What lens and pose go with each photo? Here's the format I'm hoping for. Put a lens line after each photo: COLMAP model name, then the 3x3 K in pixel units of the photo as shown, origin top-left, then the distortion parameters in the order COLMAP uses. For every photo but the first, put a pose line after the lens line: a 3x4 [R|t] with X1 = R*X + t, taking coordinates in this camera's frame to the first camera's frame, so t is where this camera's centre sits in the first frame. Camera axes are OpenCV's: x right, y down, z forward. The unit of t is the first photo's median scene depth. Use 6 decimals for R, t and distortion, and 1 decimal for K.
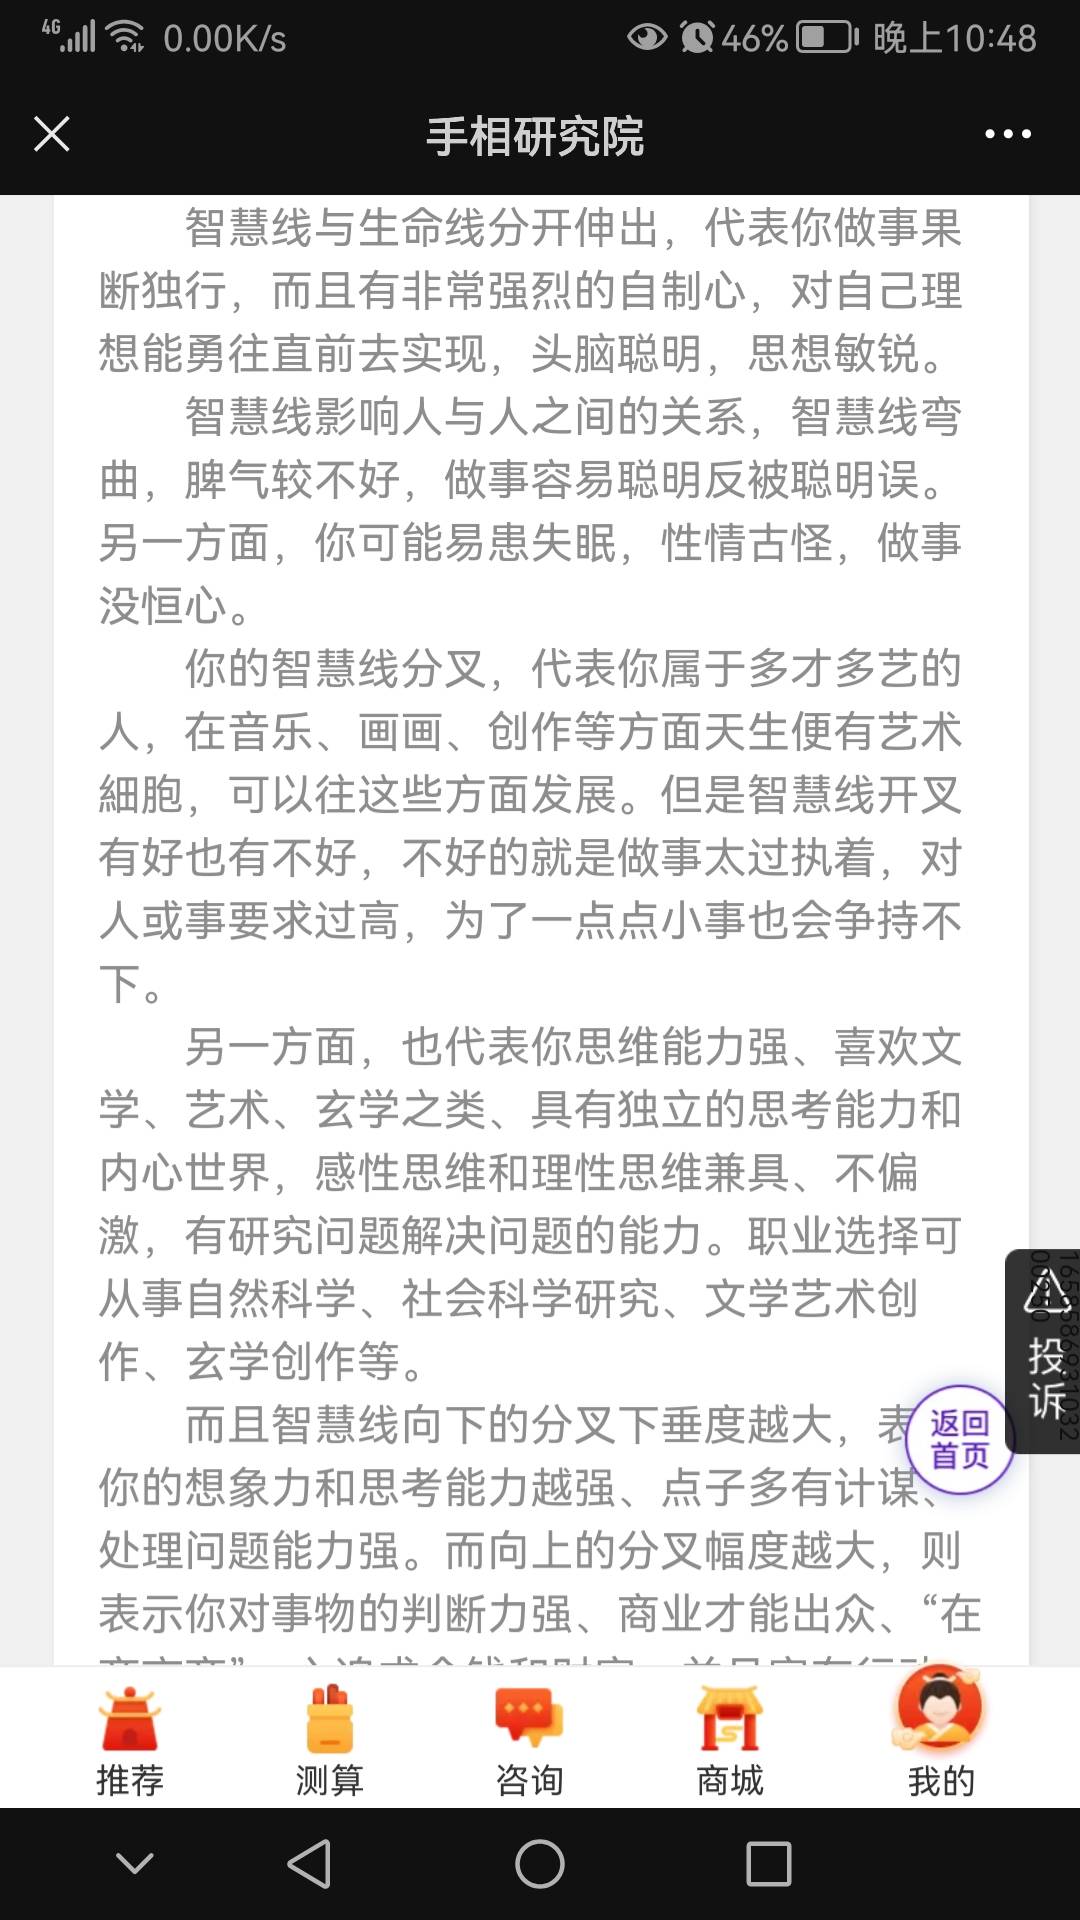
lens RADIAL K [[1535.2, 0, 540.0], [0, 1535.2, 960.0], [0, 0, 1]] dist [-0.000097, 0.000336]
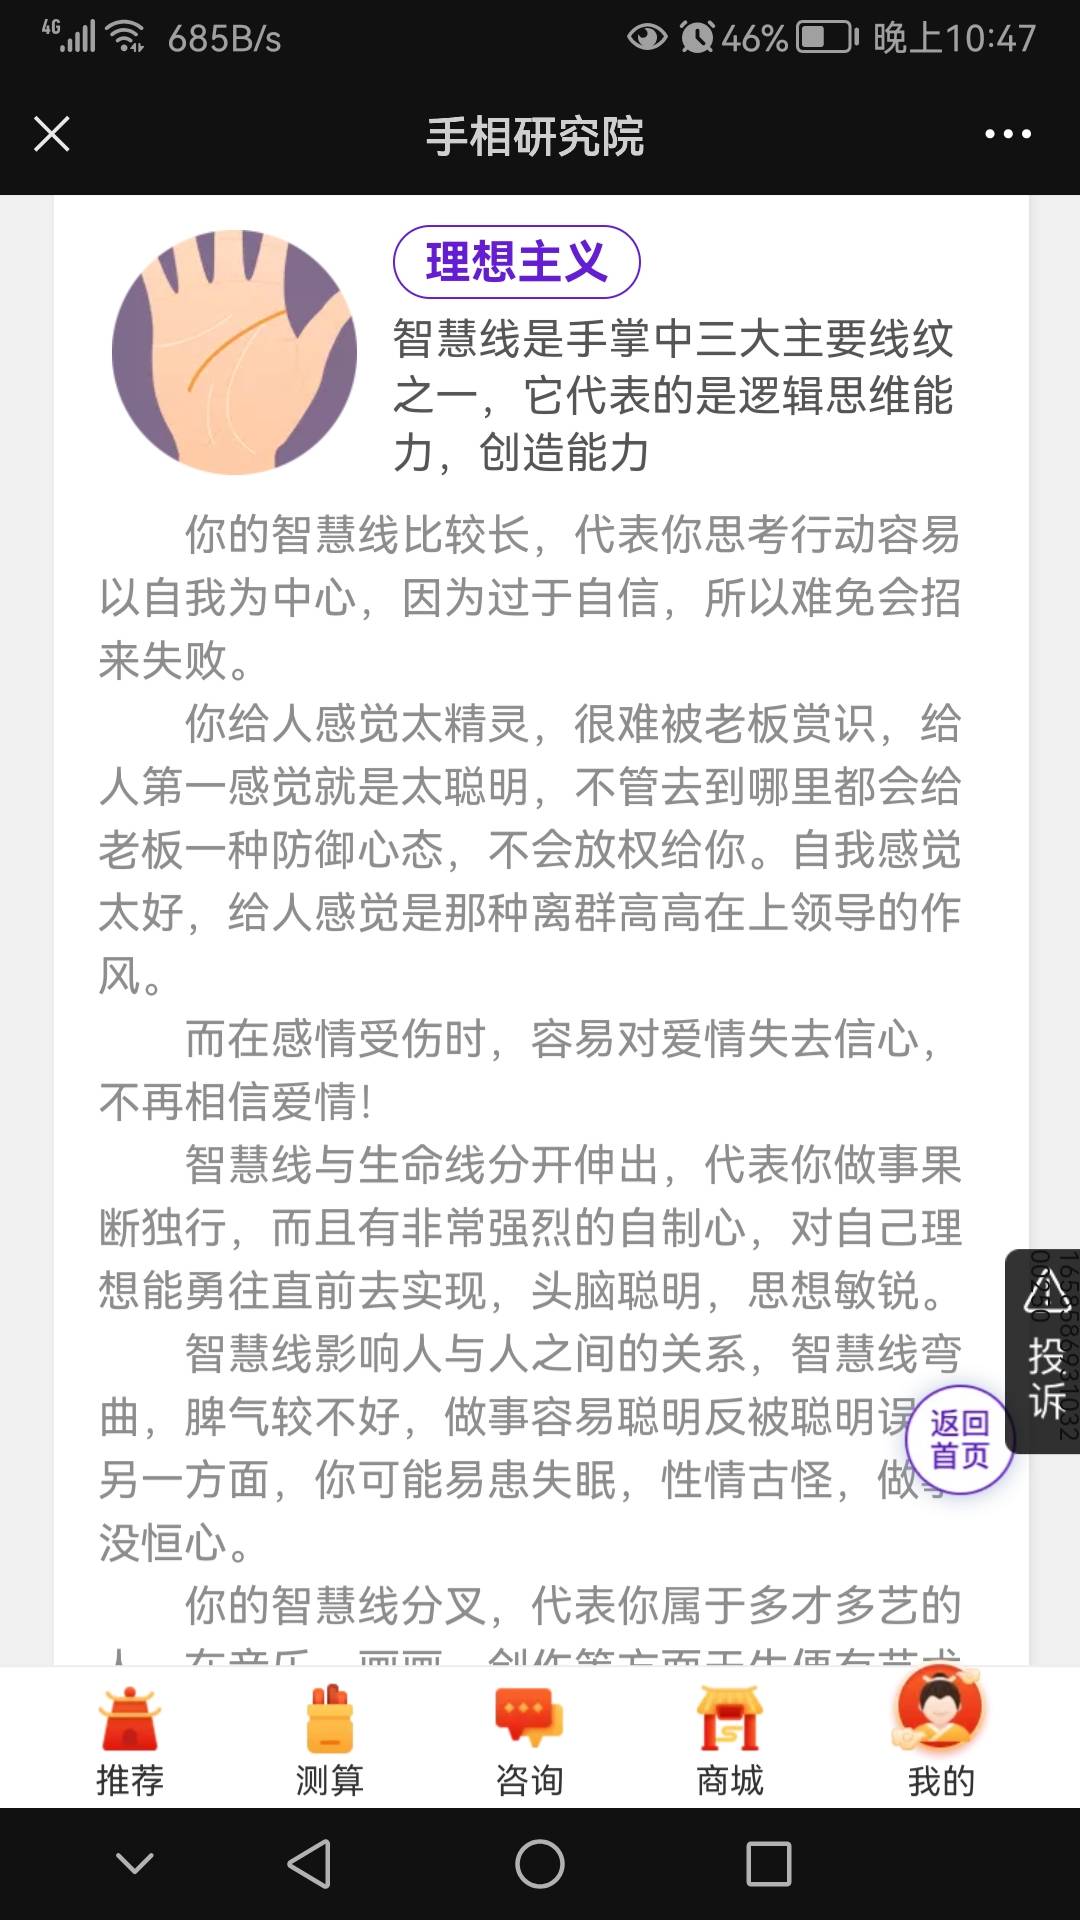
lens RADIAL K [[1535.2, 0, 540.0], [0, 1535.2, 959.5], [0, 0, 1]] dist [-0.000097, 0.000336]
pose [[1.000000, 0.000000, -0.000011, -0.000003], [0.000000, 1.000000, -0.000006, -0.610706], [0.000011, 0.000006, 1.000000, -0.000016]]
